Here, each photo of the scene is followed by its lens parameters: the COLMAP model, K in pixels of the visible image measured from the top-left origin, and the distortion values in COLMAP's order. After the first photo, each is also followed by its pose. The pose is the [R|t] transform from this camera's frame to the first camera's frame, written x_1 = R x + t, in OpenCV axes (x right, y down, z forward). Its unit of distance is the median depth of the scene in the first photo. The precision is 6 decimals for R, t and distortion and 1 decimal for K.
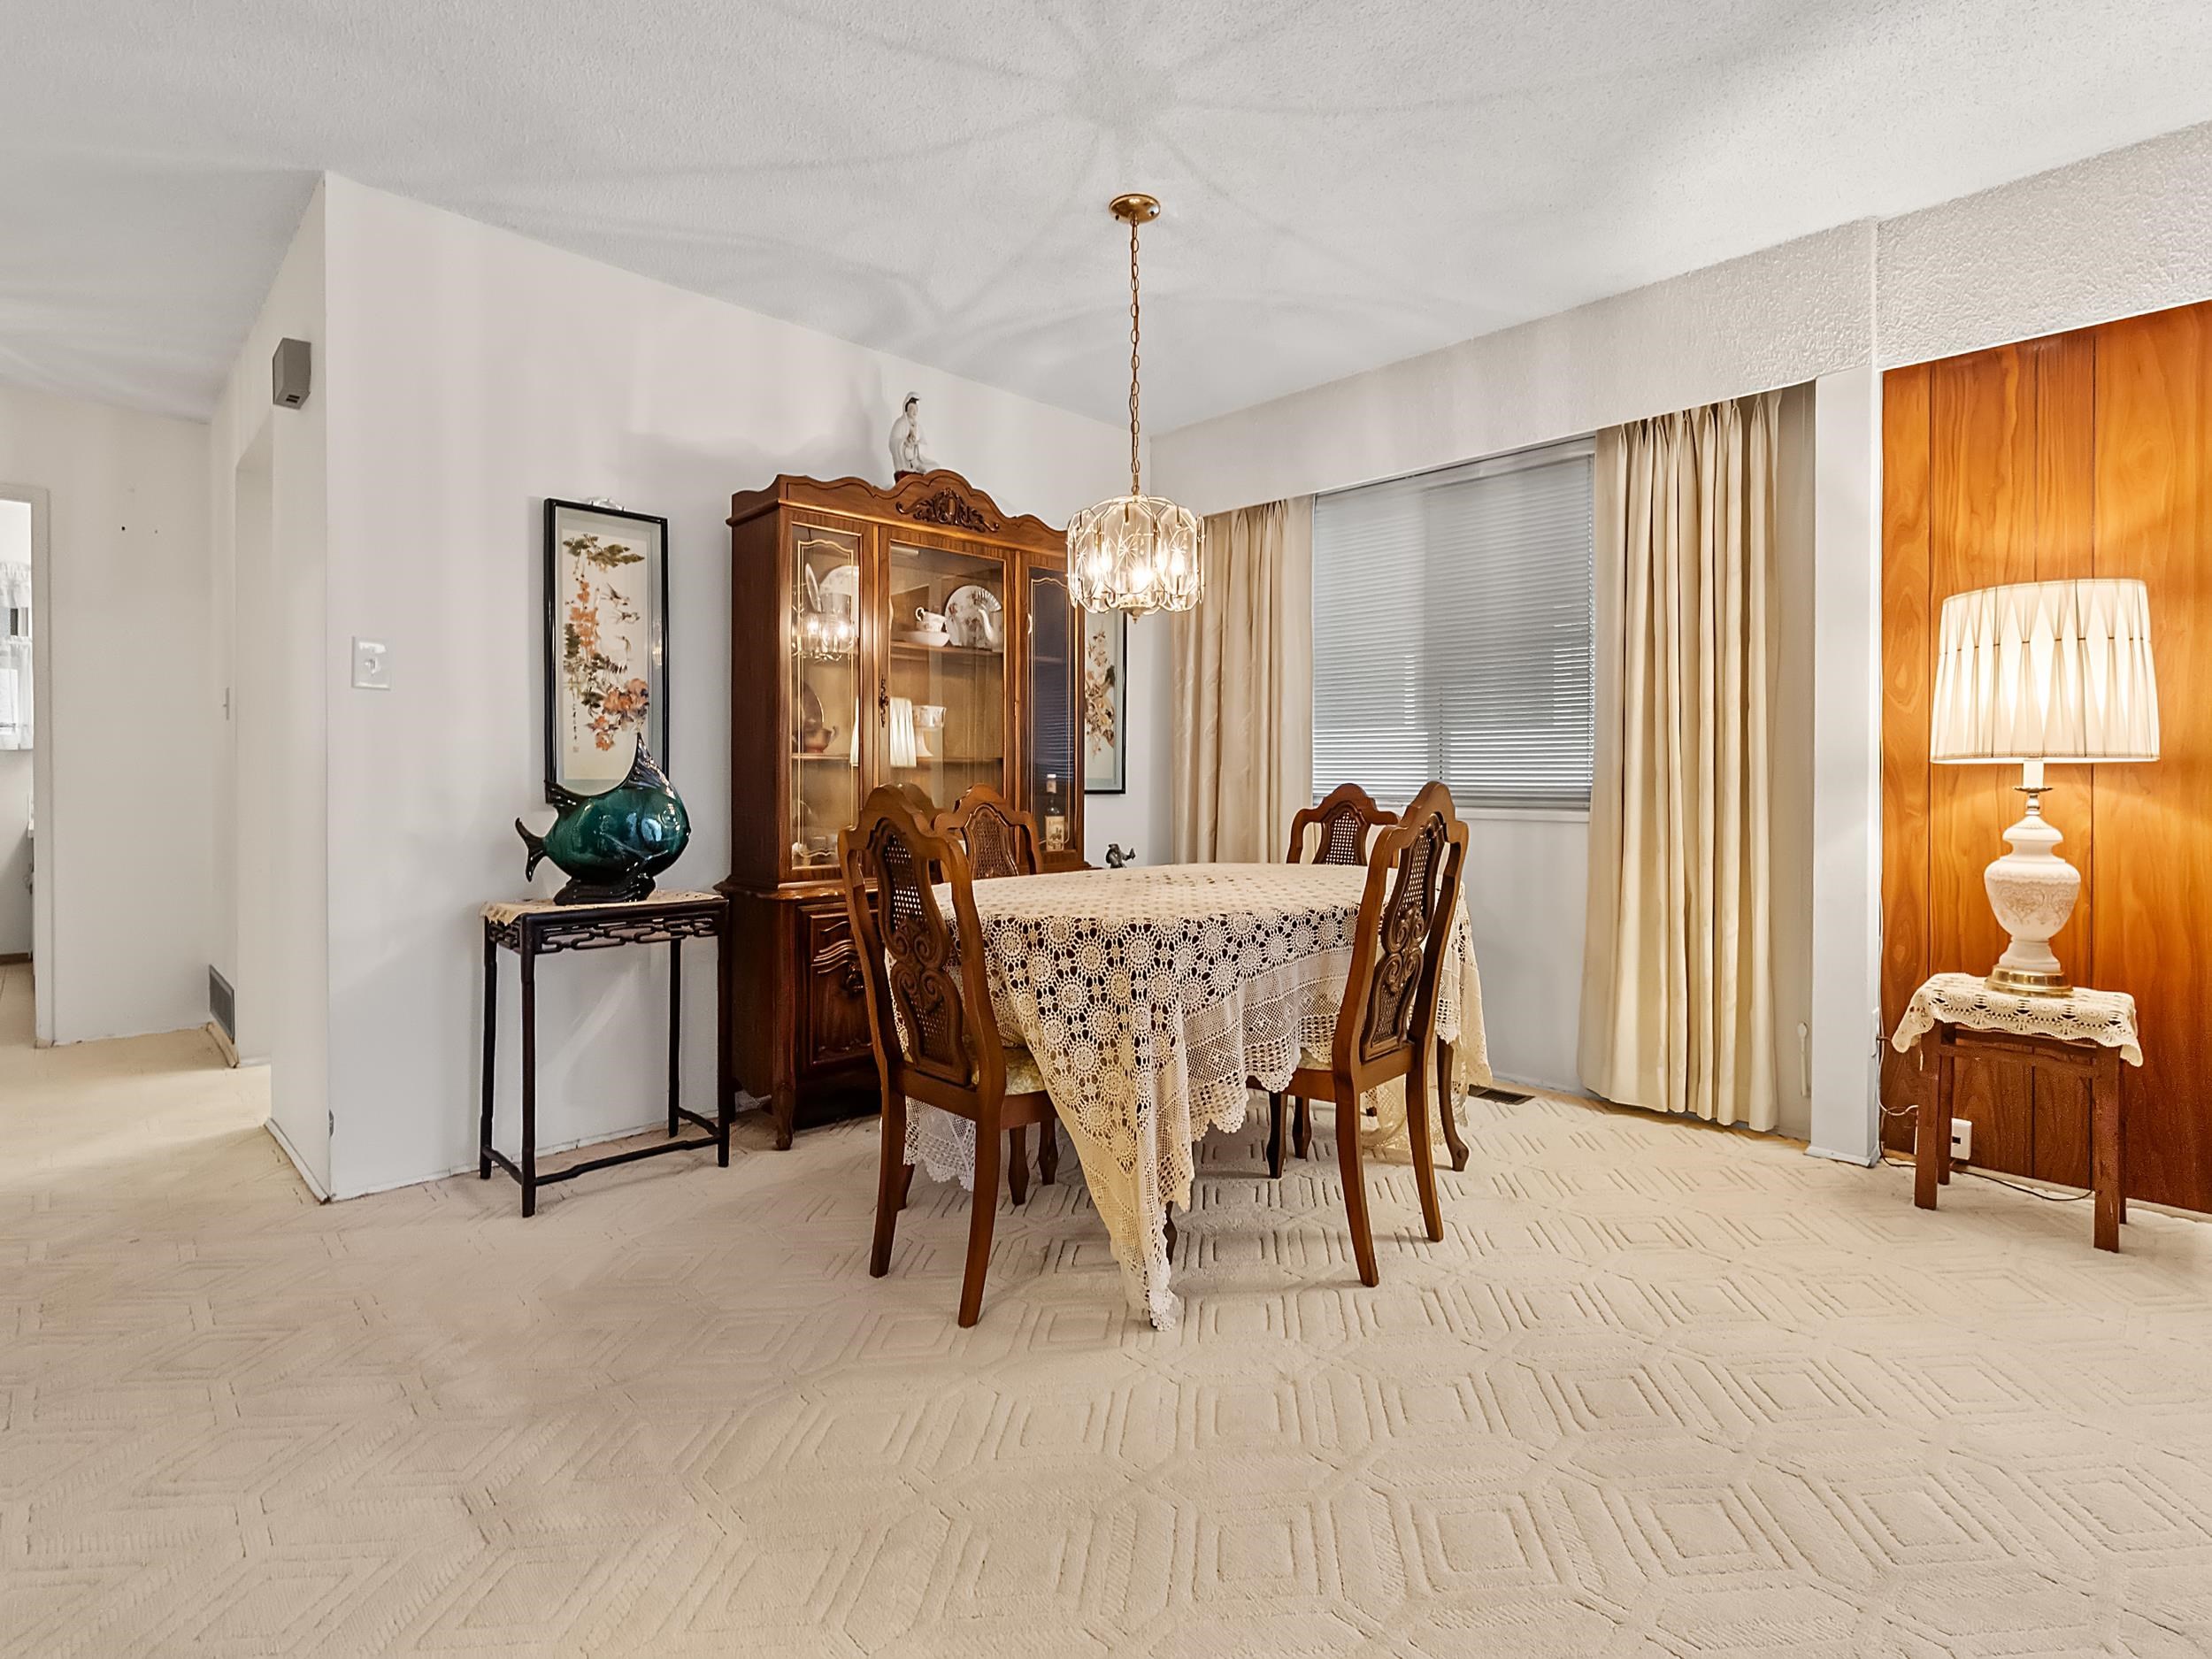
lens RADIAL K [[1066.2, 0, 1091.1], [0, 1066.2, 795.1], [0, 0, 1]] dist [-0.012607, -0.000413]
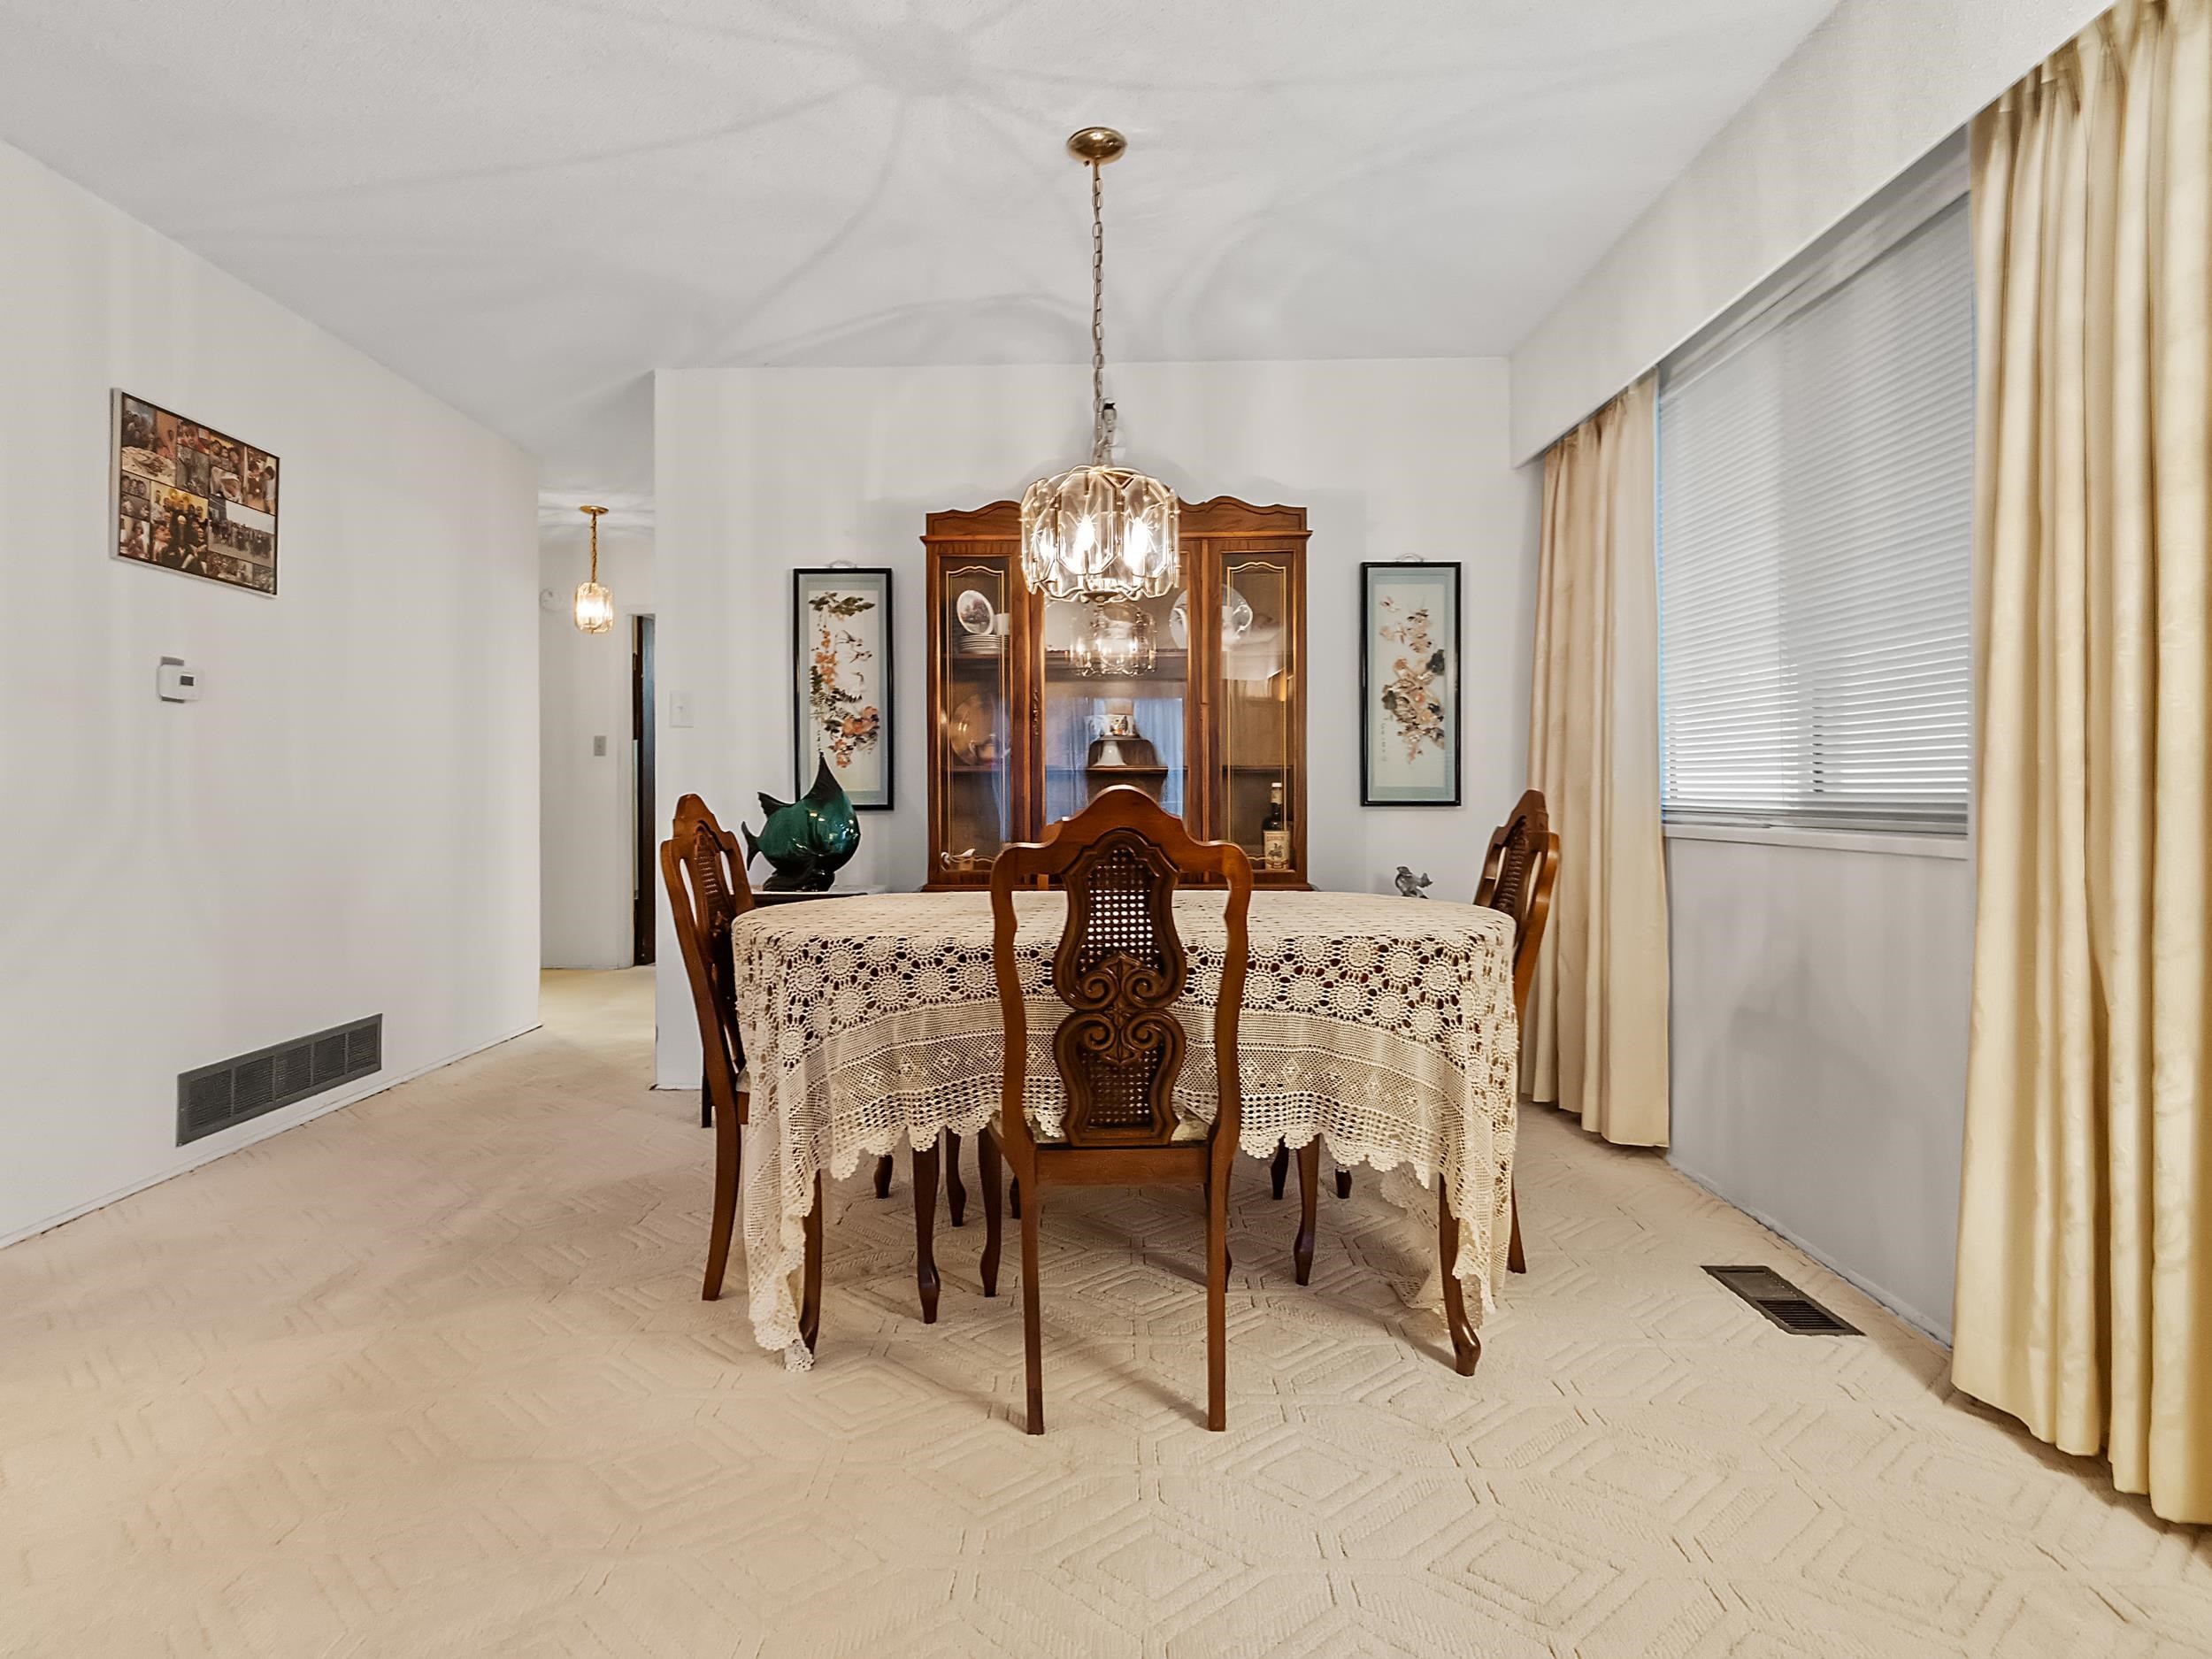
lens RADIAL K [[1066.2, 0, 1091.1], [0, 1066.2, 795.1], [0, 0, 1]] dist [-0.012607, -0.000413]
pose [[0.706385, -0.004207, -0.707816, 0.610213], [-0.005584, 0.999918, -0.011517, 0.002022], [0.707806, 0.012088, 0.706303, 0.345344]]
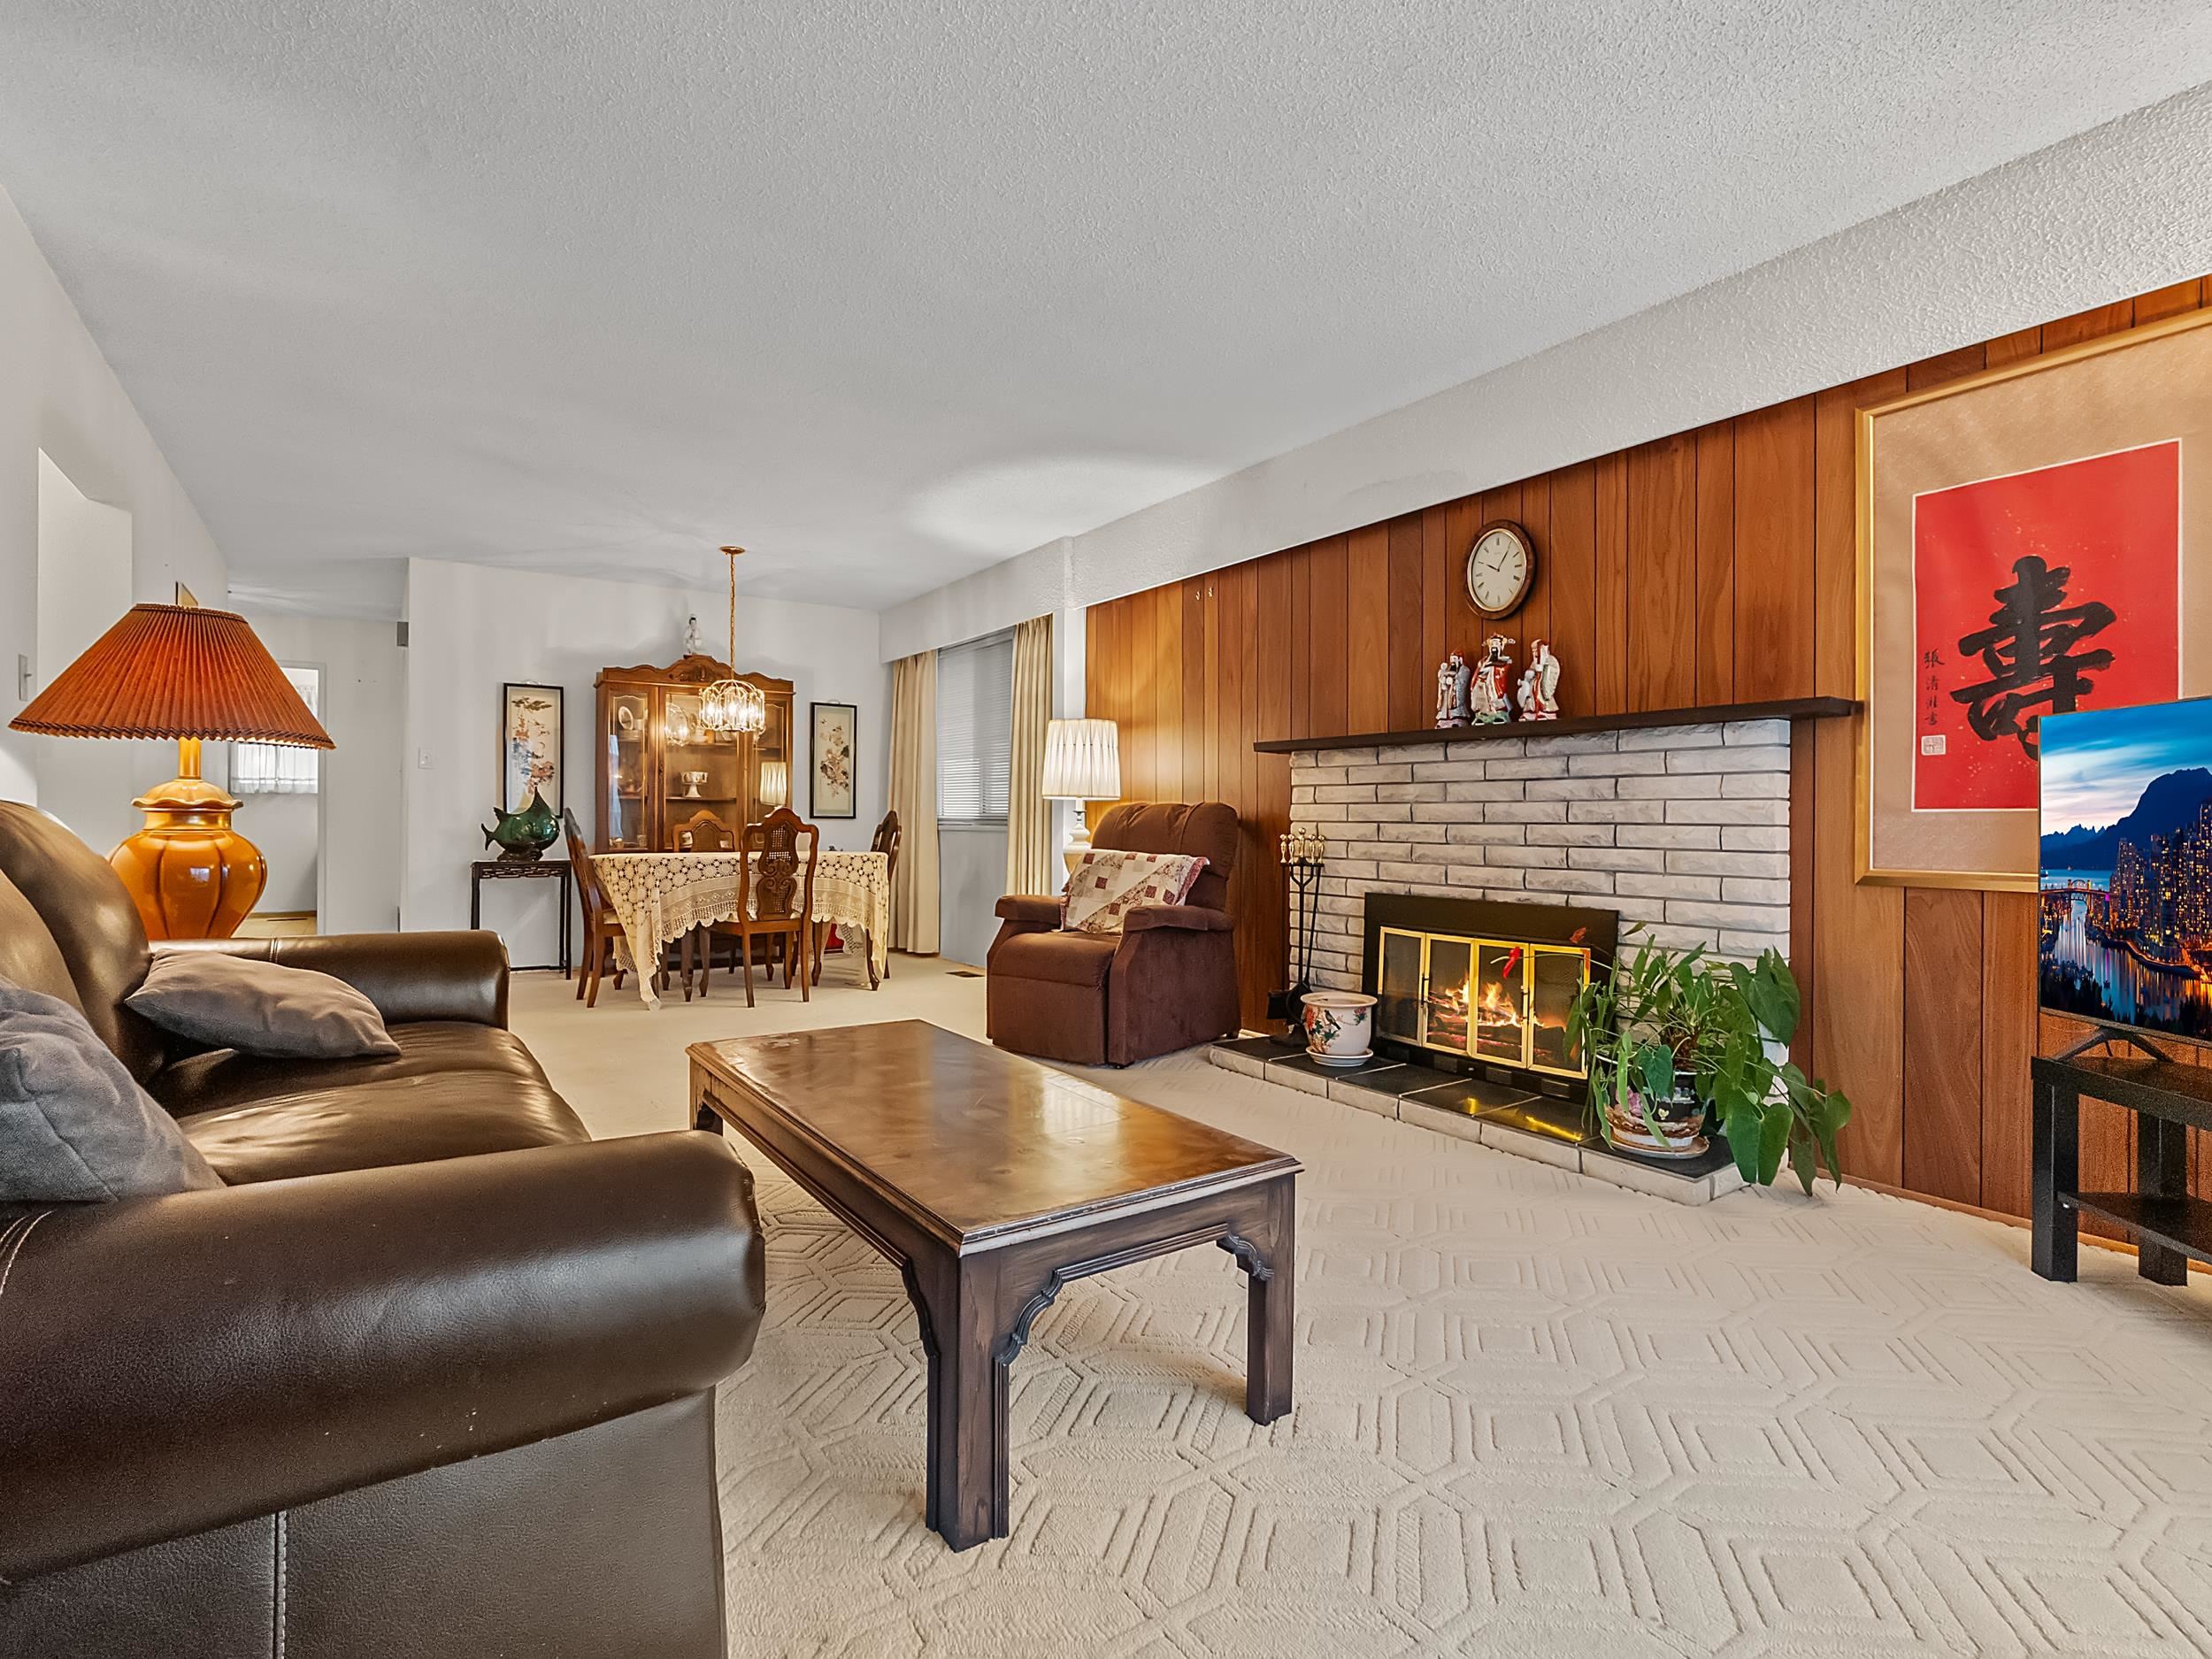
lens RADIAL K [[1043.8, 0, 1081.2], [0, 1043.8, 820.5], [0, 0, 1]] dist [0.001338, 0.000118]
pose [[0.982787, 0.004183, -0.184694, 1.067621], [-0.007023, 0.999867, -0.014729, 0.036294], [0.184608, 0.015772, 0.982686, -0.918450]]
